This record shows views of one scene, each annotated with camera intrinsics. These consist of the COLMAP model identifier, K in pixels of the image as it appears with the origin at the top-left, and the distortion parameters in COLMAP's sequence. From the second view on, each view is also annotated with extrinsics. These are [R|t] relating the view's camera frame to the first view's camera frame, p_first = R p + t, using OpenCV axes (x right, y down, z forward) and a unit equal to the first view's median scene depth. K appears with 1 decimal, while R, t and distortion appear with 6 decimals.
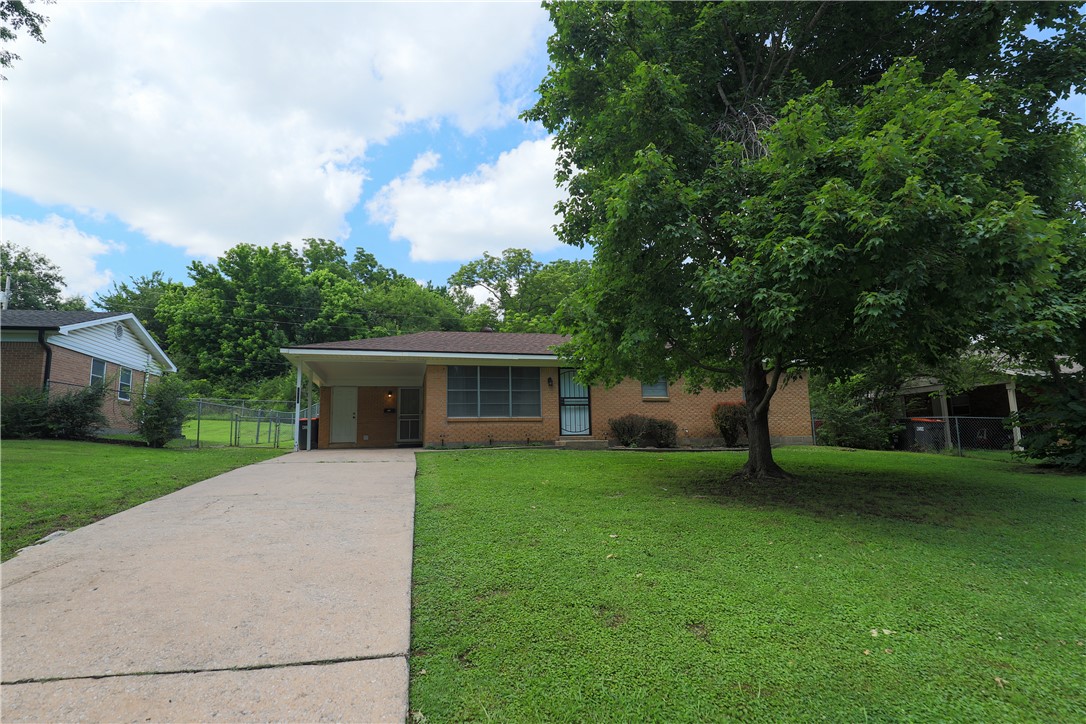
lens RADIAL K [[556.2, 0, 553.3], [0, 556.2, 362.4], [0, 0, 1]] dist [-0.037473, 0.001150]
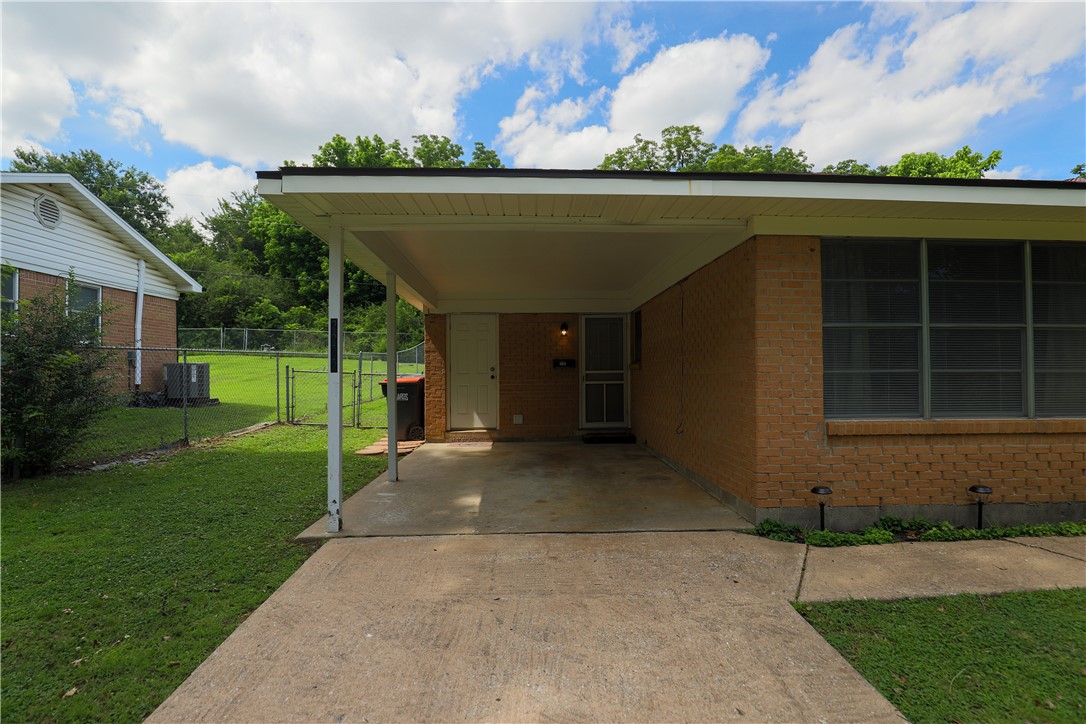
lens RADIAL K [[557.3, 0, 544.8], [0, 557.3, 368.1], [0, 0, 1]] dist [-0.037863, 0.006887]
pose [[0.975886, 0.015371, -0.217741, -0.094554], [0.015919, 0.989850, 0.141223, 0.010272], [0.217701, -0.141283, 0.965736, 0.242722]]
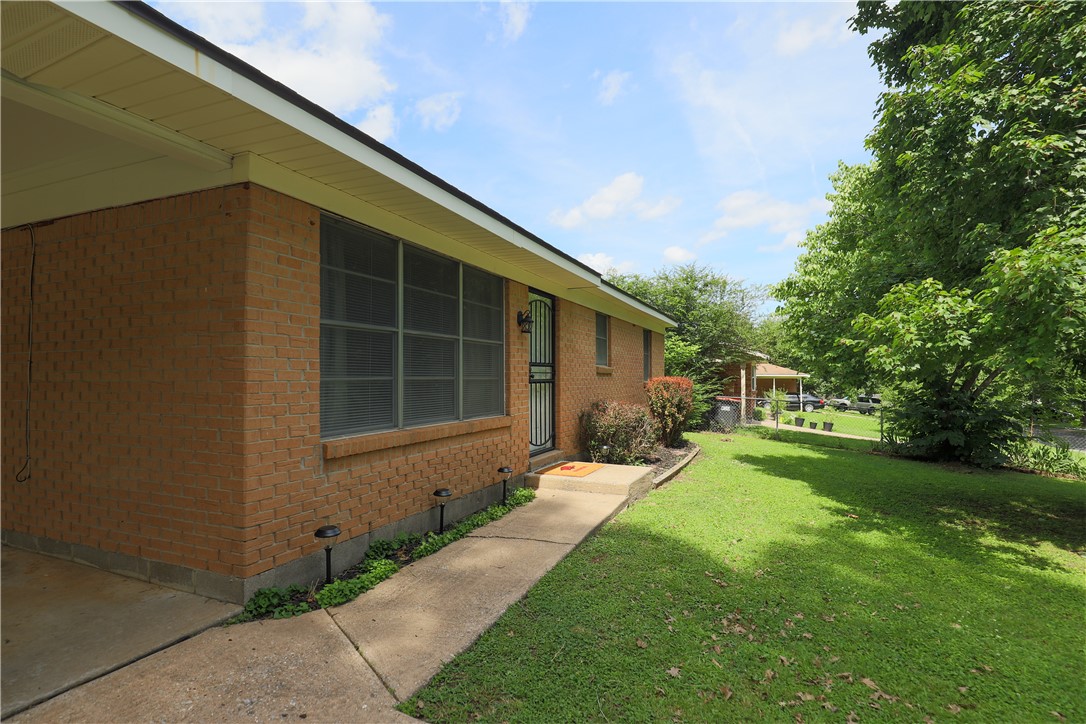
lens RADIAL K [[557.3, 0, 544.8], [0, 557.3, 368.1], [0, 0, 1]] dist [-0.037863, 0.006887]
pose [[0.593067, 0.032623, 0.804492, -0.111808], [-0.136101, 0.988862, 0.060233, 0.014981], [-0.793567, -0.145214, 0.590902, 0.277708]]
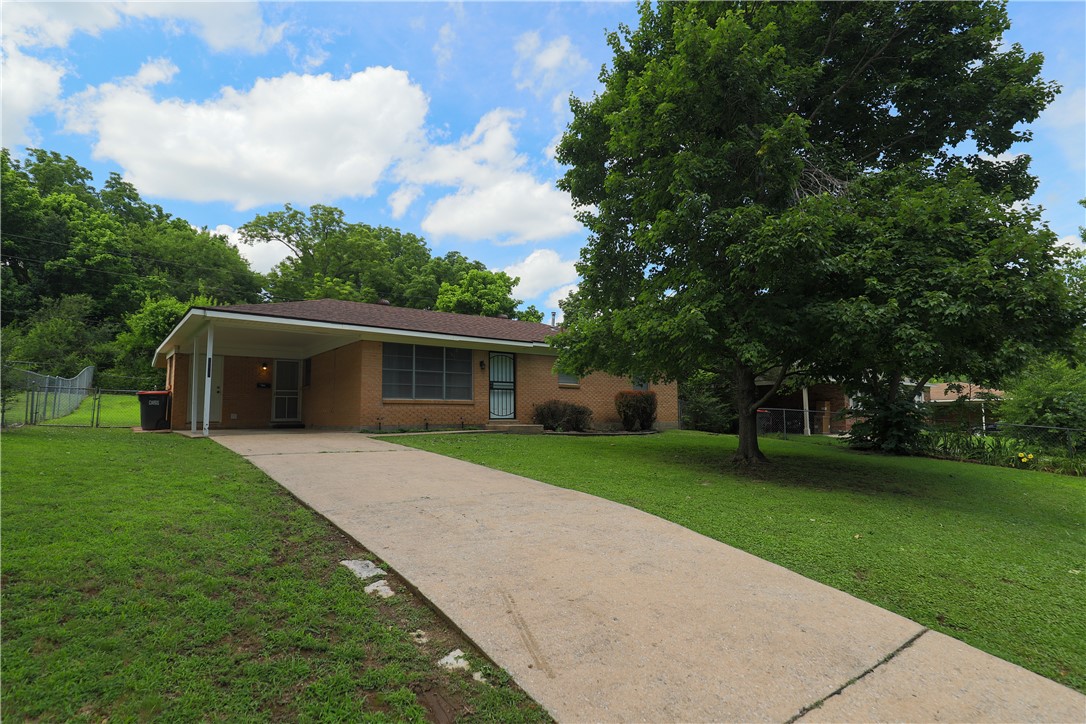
lens RADIAL K [[557.3, 0, 544.8], [0, 557.3, 368.1], [0, 0, 1]] dist [-0.037863, 0.006887]
pose [[0.913514, 0.049846, 0.403741, -0.111550], [-0.071878, 0.996627, 0.039588, -0.002613], [-0.400406, -0.065185, 0.914016, 0.018125]]
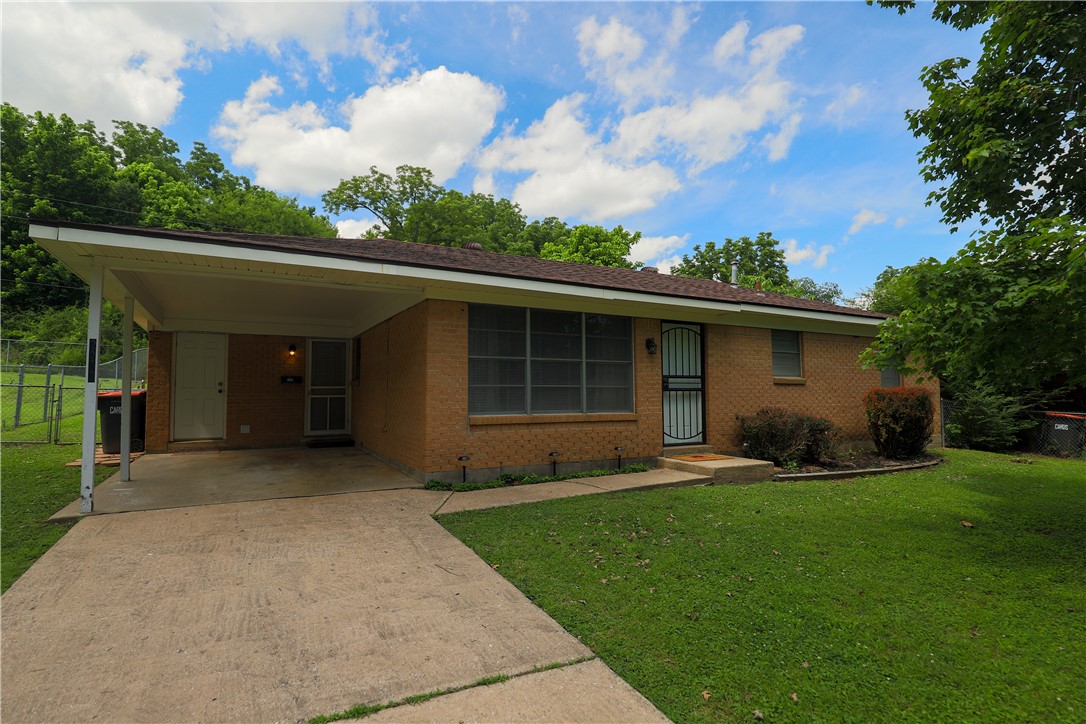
lens RADIAL K [[542.3, 0, 544.7], [0, 542.3, 363.5], [0, 0, 1]] dist [-0.030727, 0.002181]
pose [[0.967130, 0.033535, 0.252063, -0.085626], [-0.057142, 0.994574, 0.086929, 0.004372], [-0.247781, -0.098475, 0.963798, 0.192731]]
